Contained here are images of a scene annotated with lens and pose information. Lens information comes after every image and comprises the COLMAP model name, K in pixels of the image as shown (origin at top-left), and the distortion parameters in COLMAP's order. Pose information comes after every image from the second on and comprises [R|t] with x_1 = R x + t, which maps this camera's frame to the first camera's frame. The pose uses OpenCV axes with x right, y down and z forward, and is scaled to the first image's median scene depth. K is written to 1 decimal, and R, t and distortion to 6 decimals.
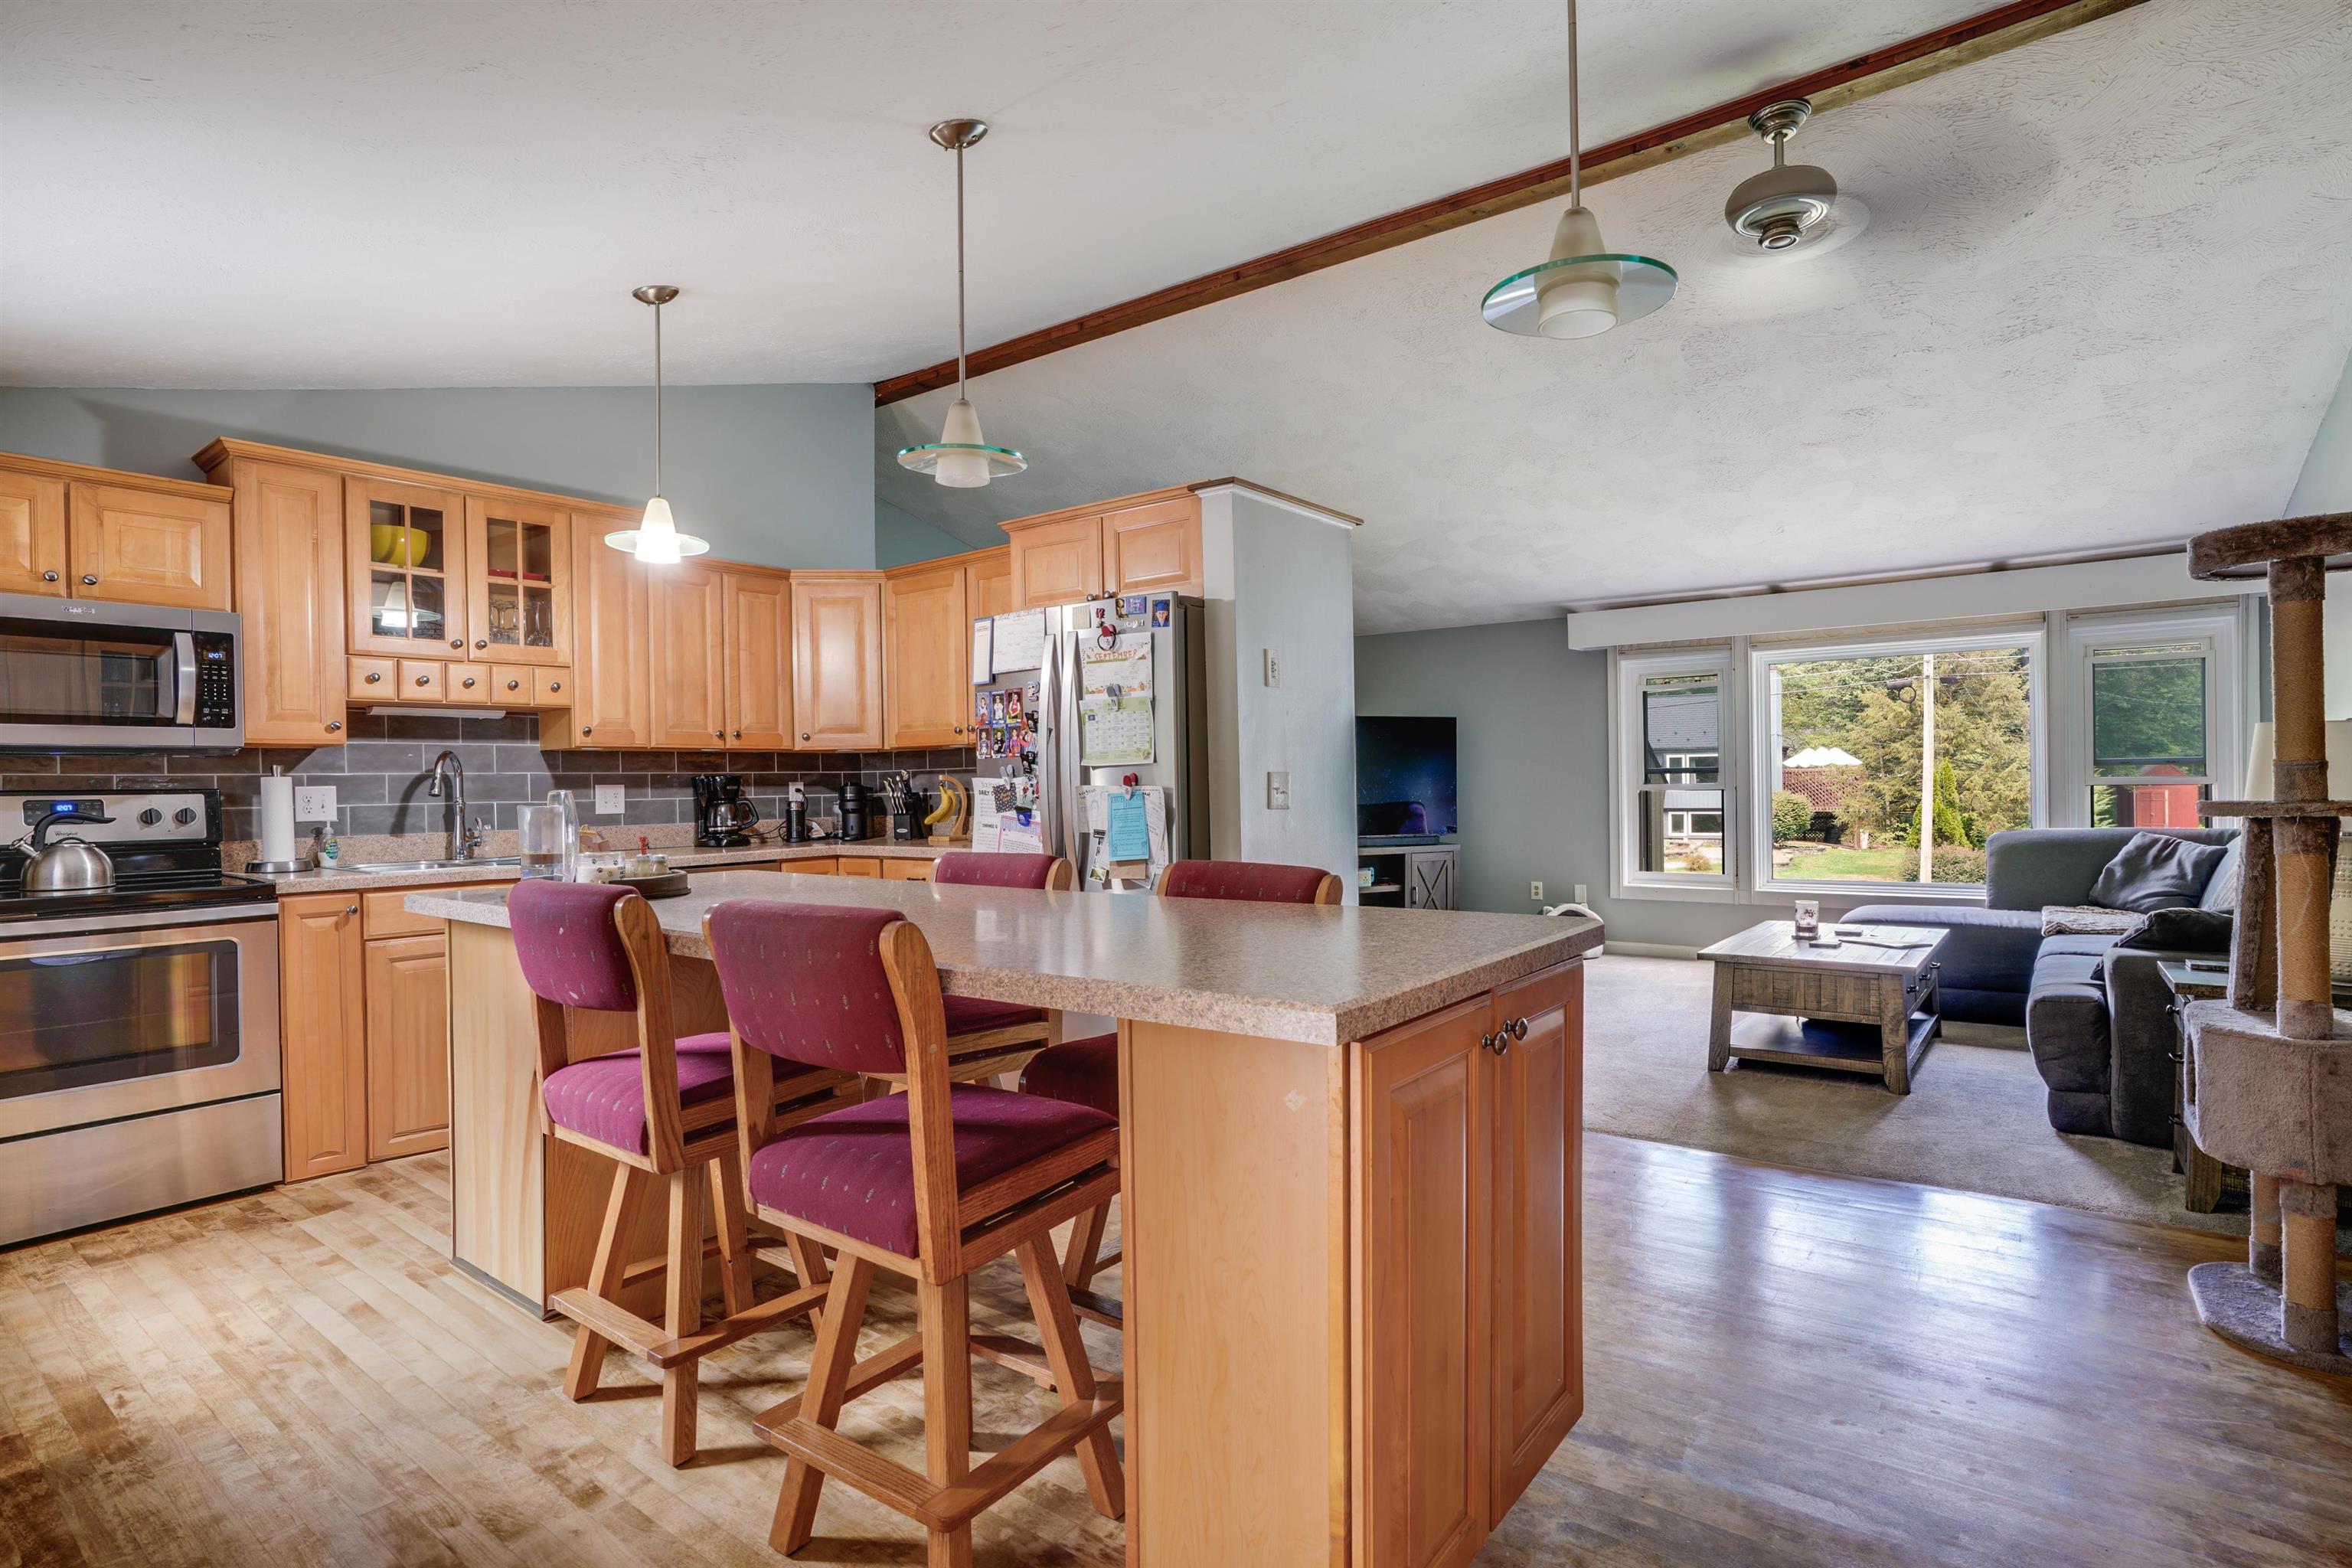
lens RADIAL K [[1181.8, 0, 1188.8], [0, 1181.8, 785.4], [0, 0, 1]] dist [-0.034632, 0.010836]
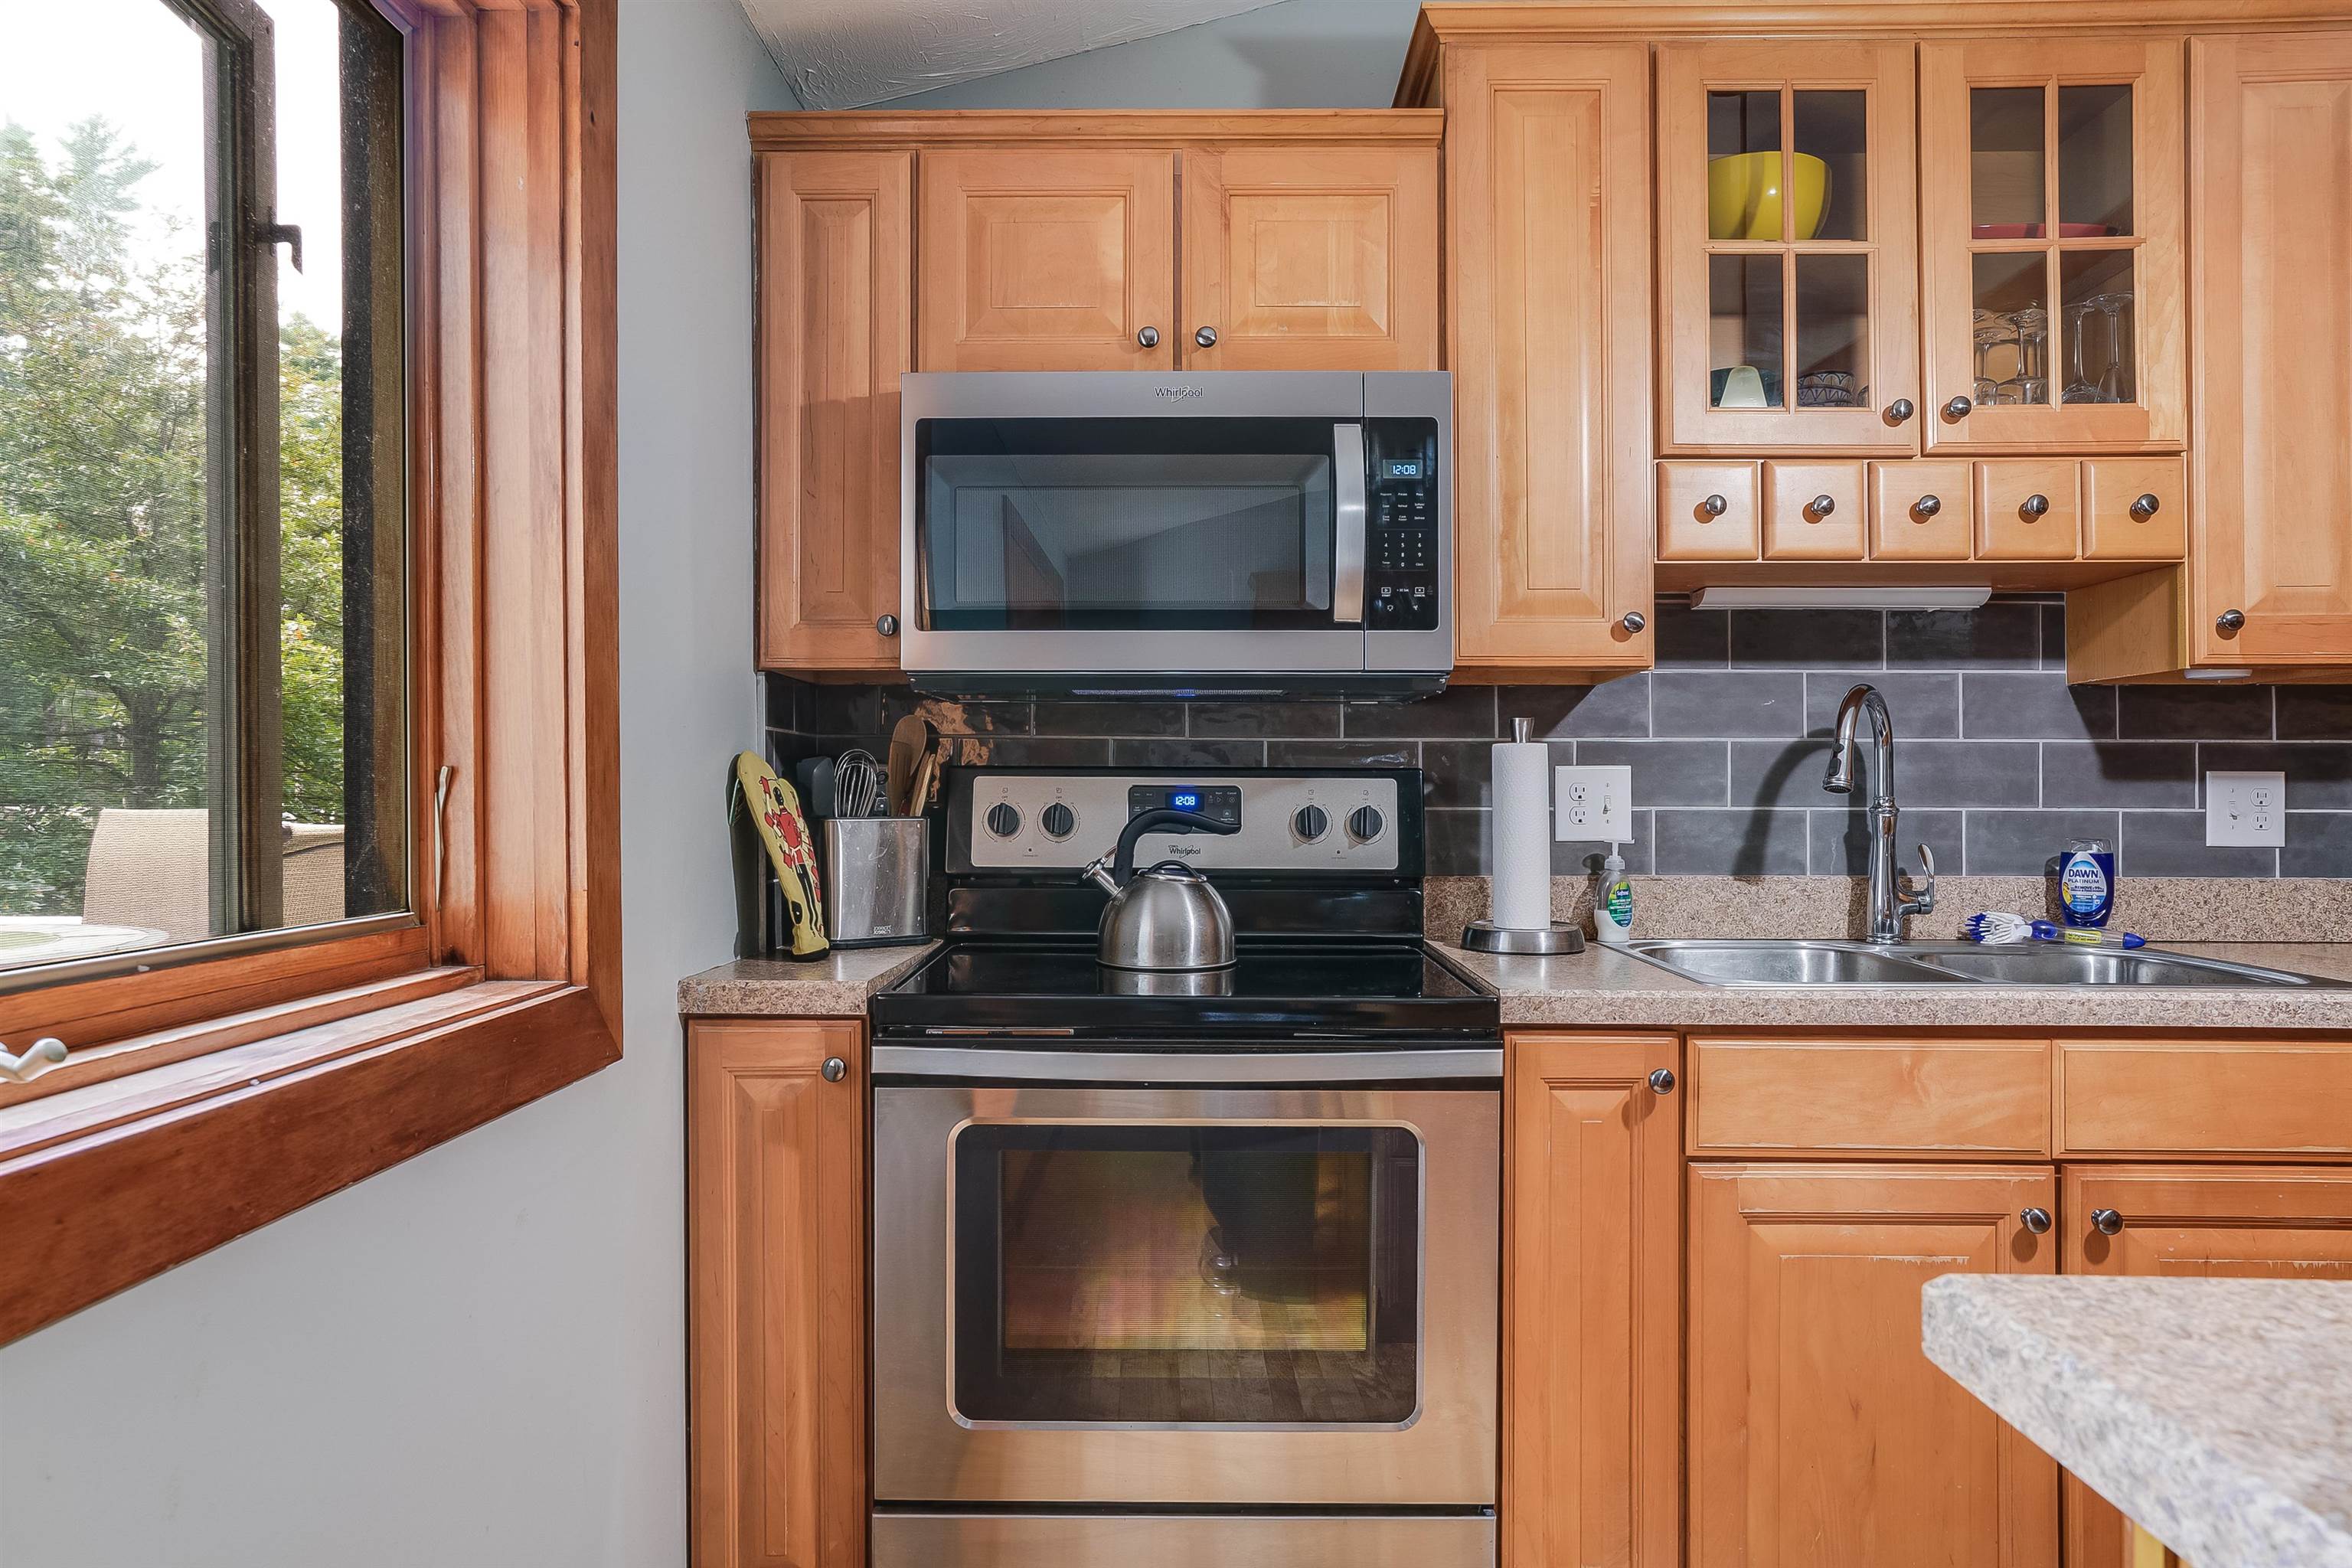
lens RADIAL K [[1471.4, 0, 1170.2], [0, 1471.4, 784.5], [0, 0, 1]] dist [-0.023207, 0.020152]
pose [[0.594720, 0.016522, -0.803763, -0.380730], [-0.015026, 0.999843, 0.009434, 0.005242], [0.803792, 0.006466, 0.594875, 0.516446]]
